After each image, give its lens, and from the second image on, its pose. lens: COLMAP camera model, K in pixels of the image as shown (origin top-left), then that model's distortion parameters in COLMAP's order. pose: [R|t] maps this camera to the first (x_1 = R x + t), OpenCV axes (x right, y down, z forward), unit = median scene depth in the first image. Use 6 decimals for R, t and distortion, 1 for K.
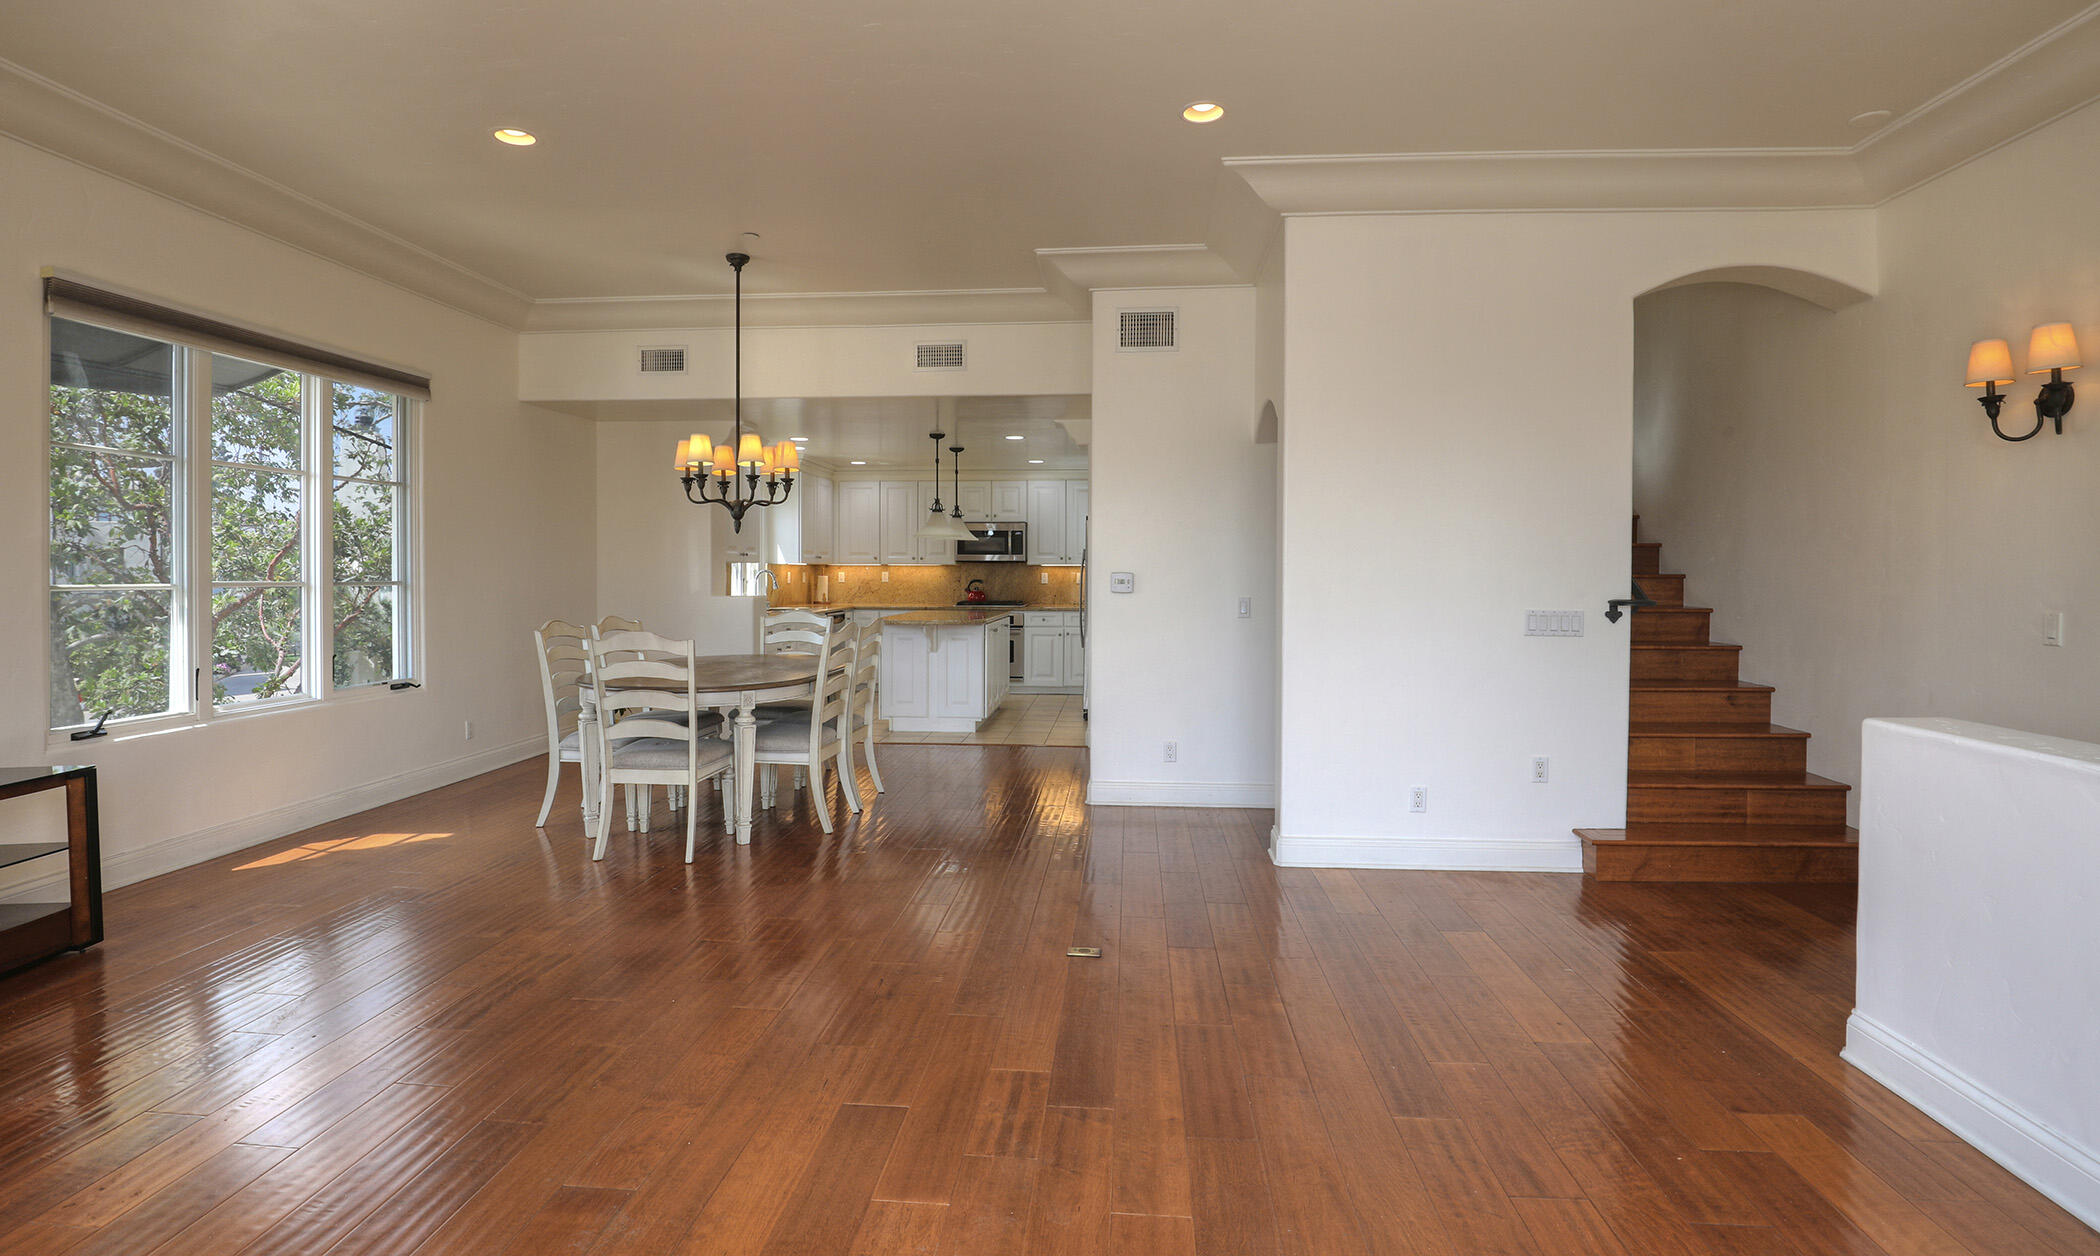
lens RADIAL K [[1031.5, 0, 1040.0], [0, 1031.5, 576.3], [0, 0, 1]] dist [0.001691, 0.000352]
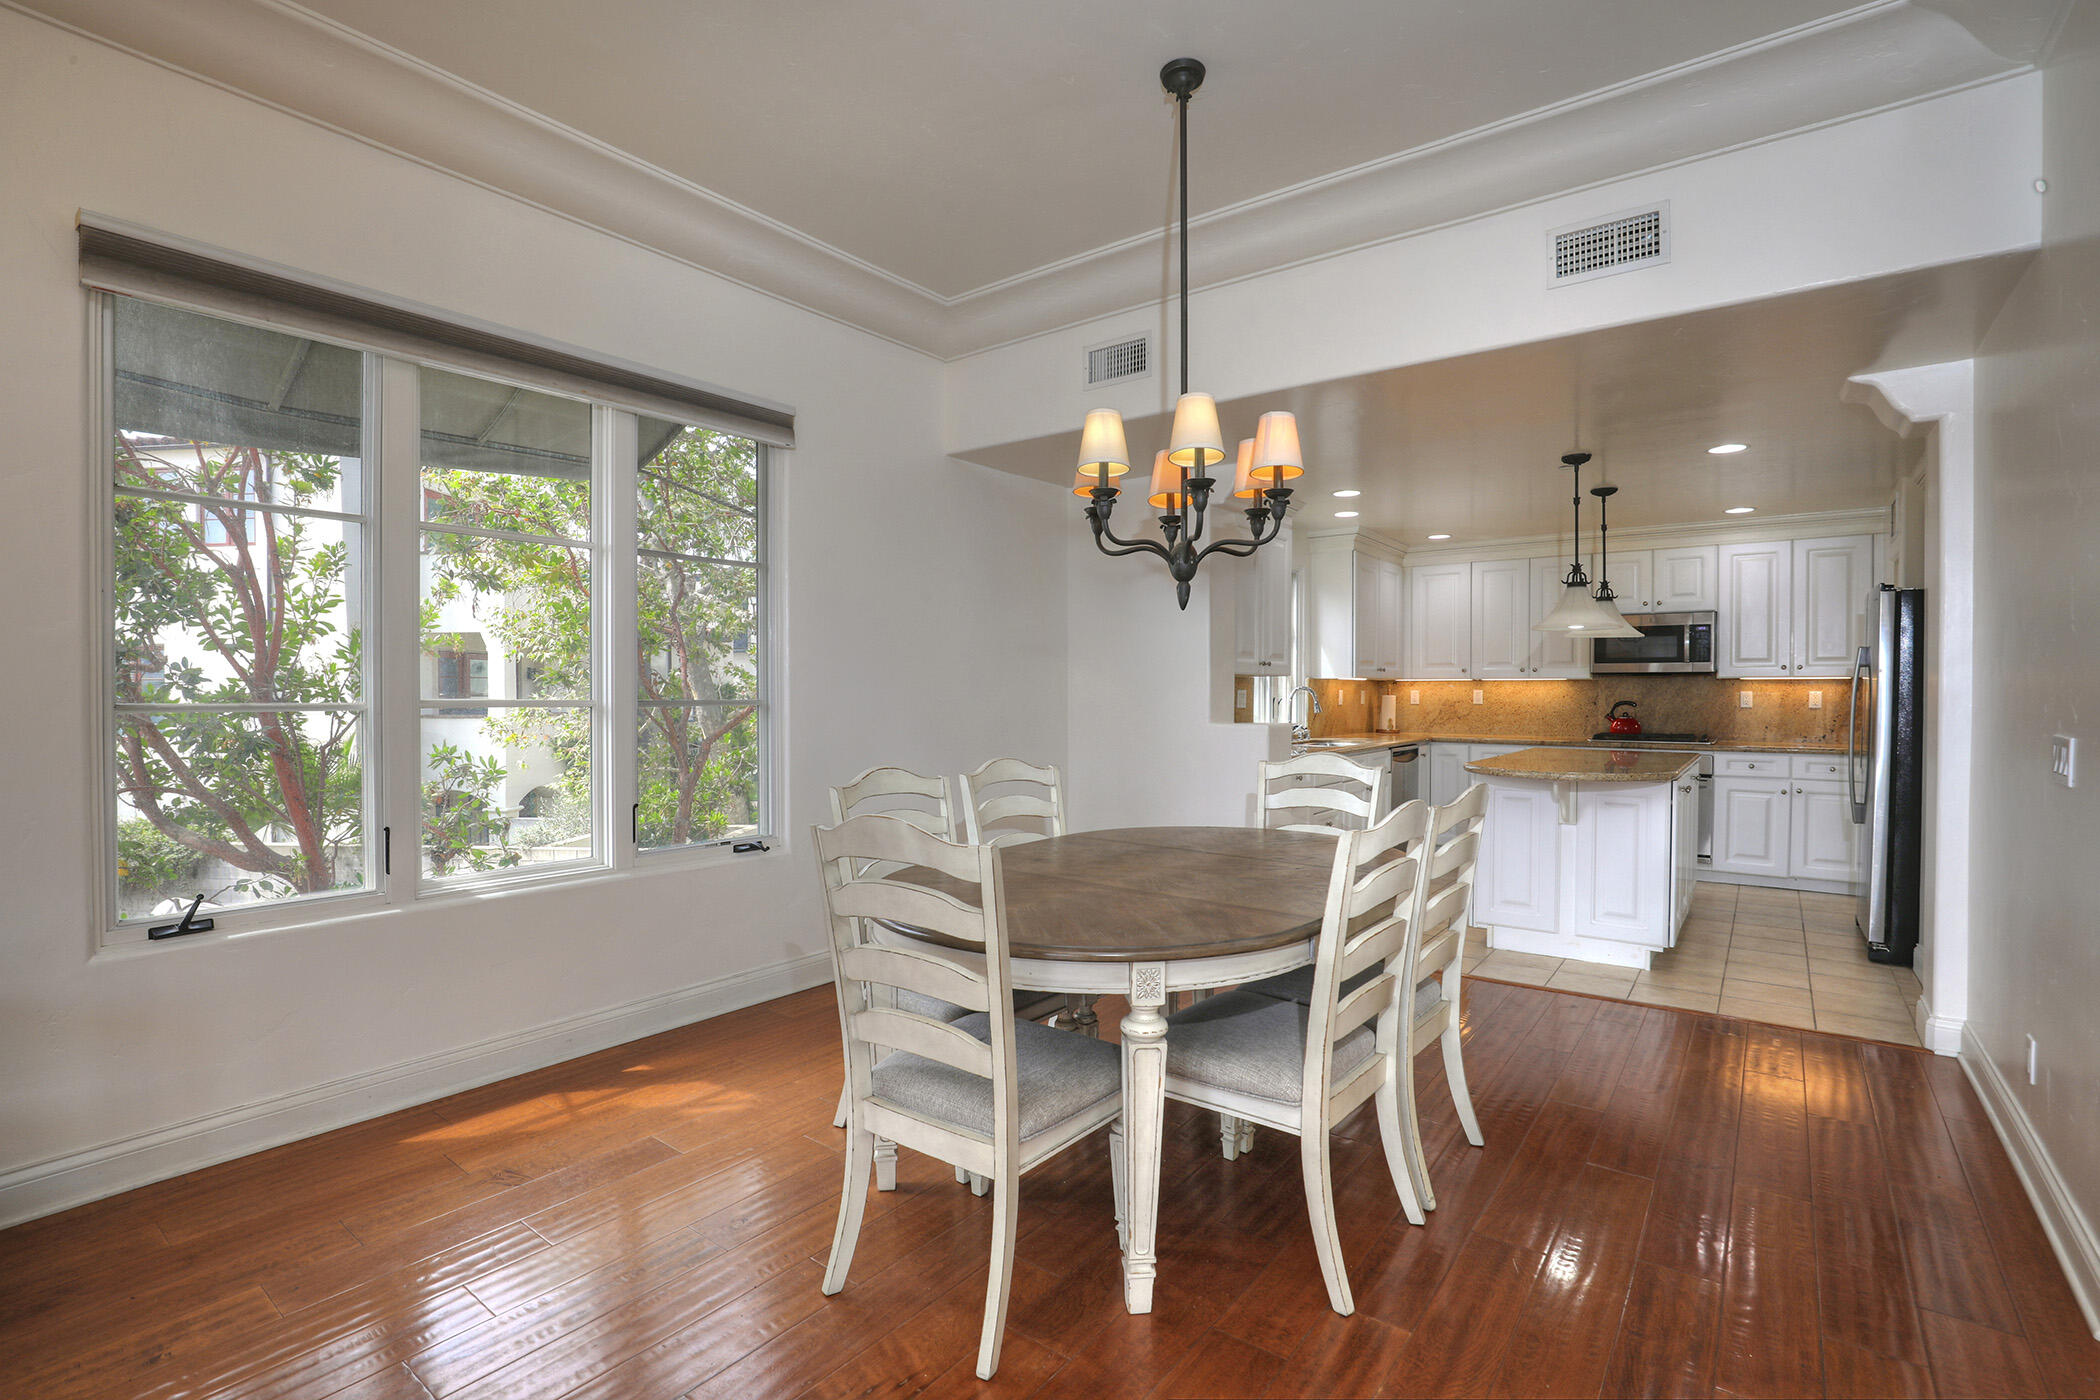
lens RADIAL K [[960.2, 0, 1049.6], [0, 960.2, 706.8], [0, 0, 1]] dist [-0.030823, 0.000715]
pose [[0.844975, 0.007161, -0.534758, -0.062558], [-0.002098, 0.999947, 0.010074, 0.001832], [0.534802, -0.007391, 0.844945, 0.375264]]
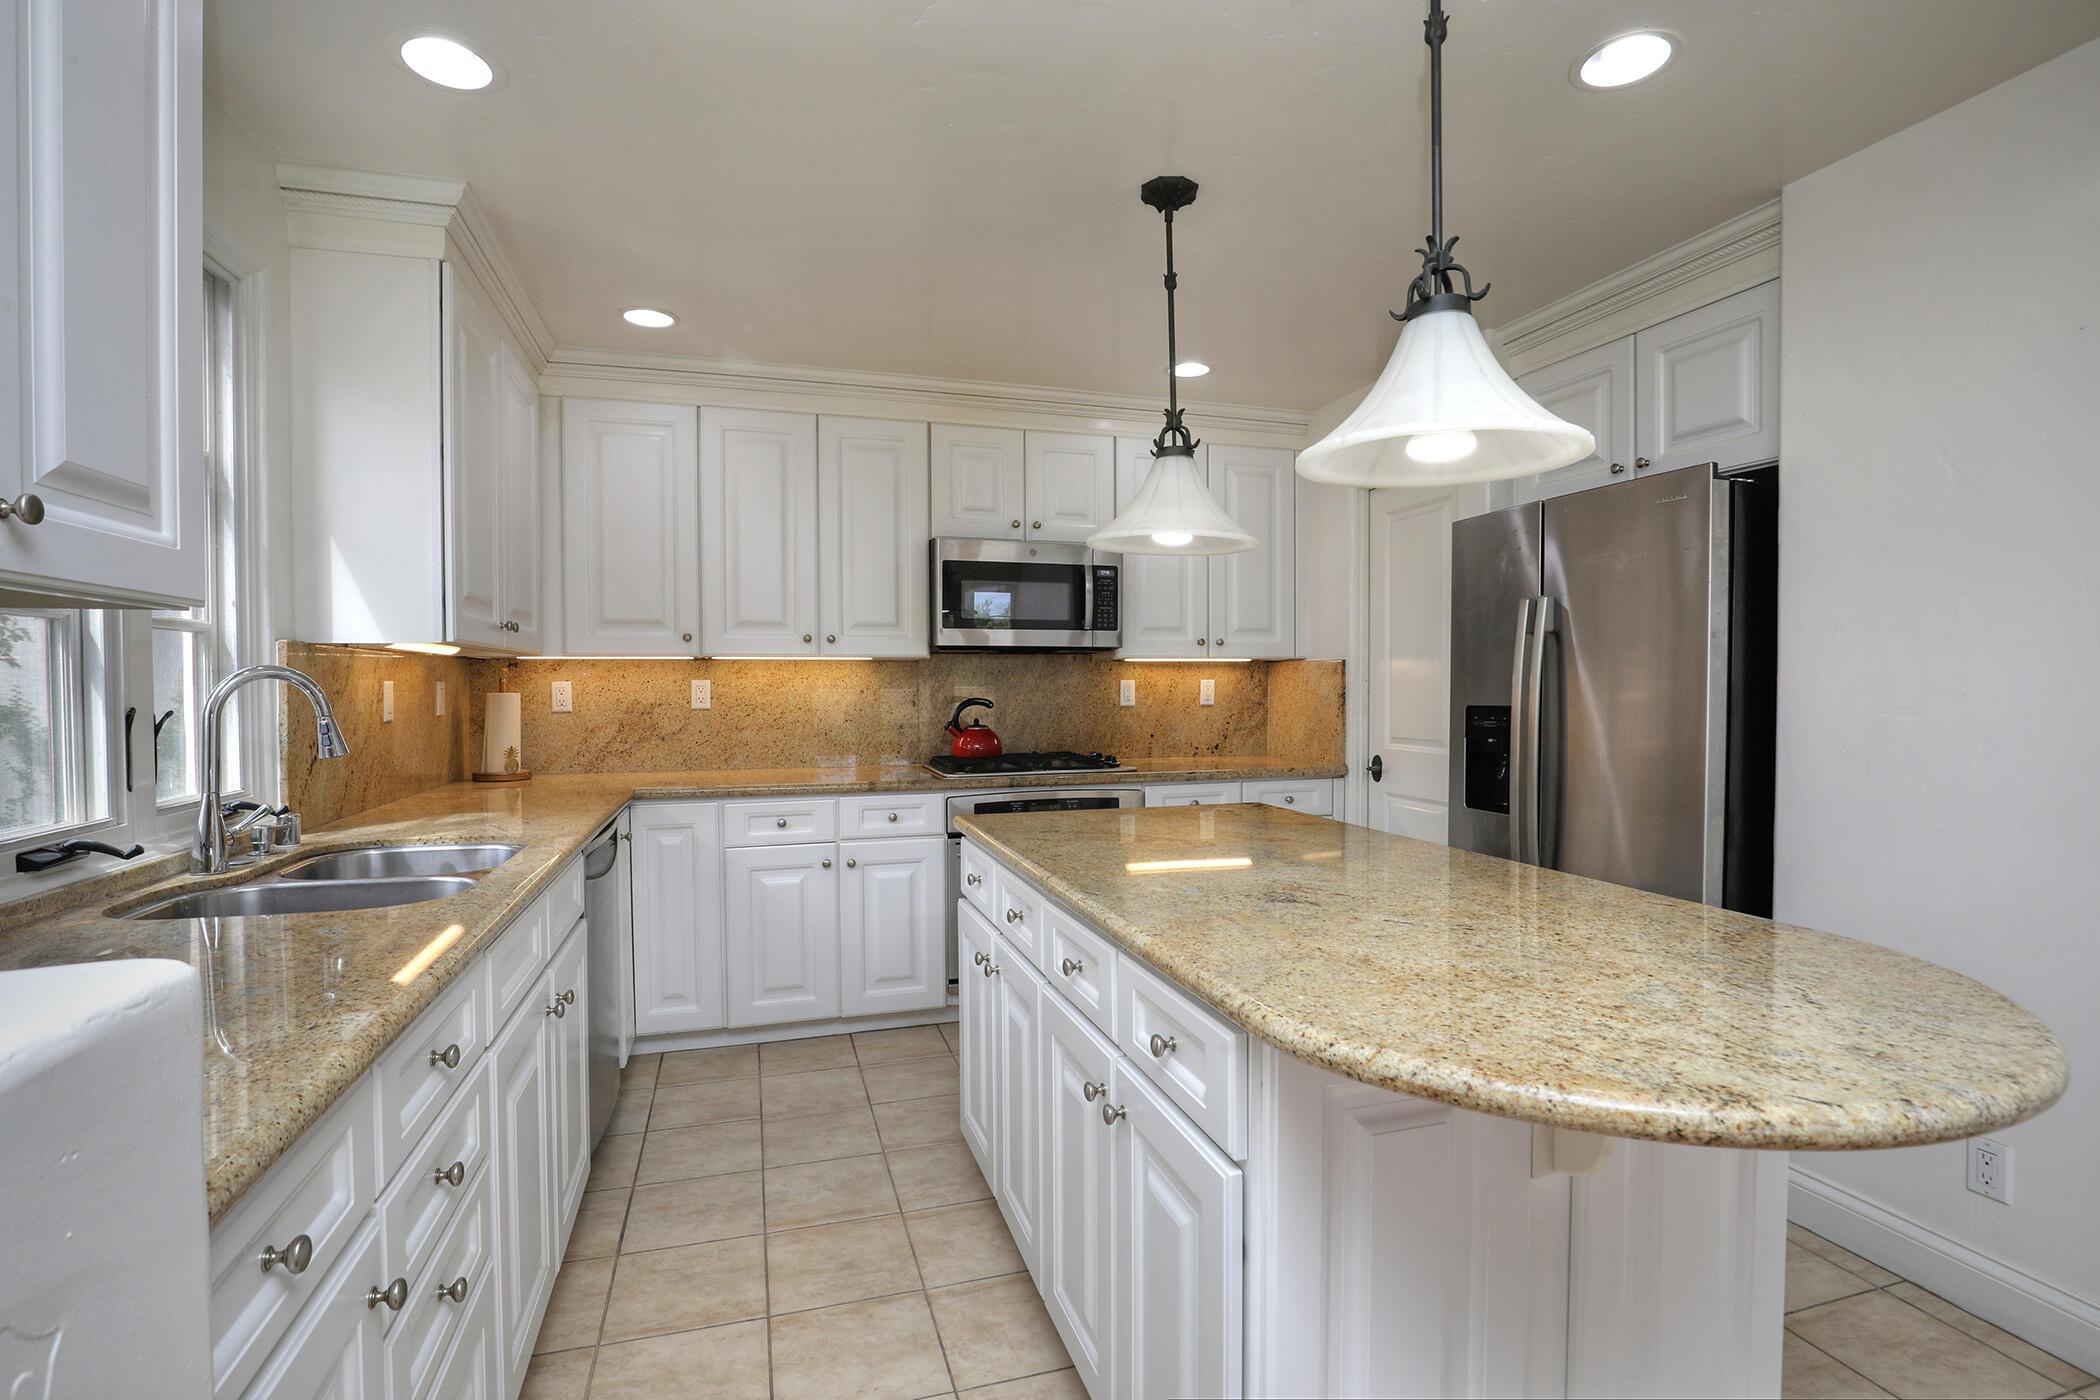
lens RADIAL K [[960.2, 0, 1046.3], [0, 960.2, 702.7], [0, 0, 1]] dist [-0.030823, 0.000715]
pose [[0.923850, -0.014706, 0.382472, -0.222905], [0.008905, 0.999817, 0.016934, -0.001355], [-0.382651, -0.012238, 0.923812, 0.879258]]
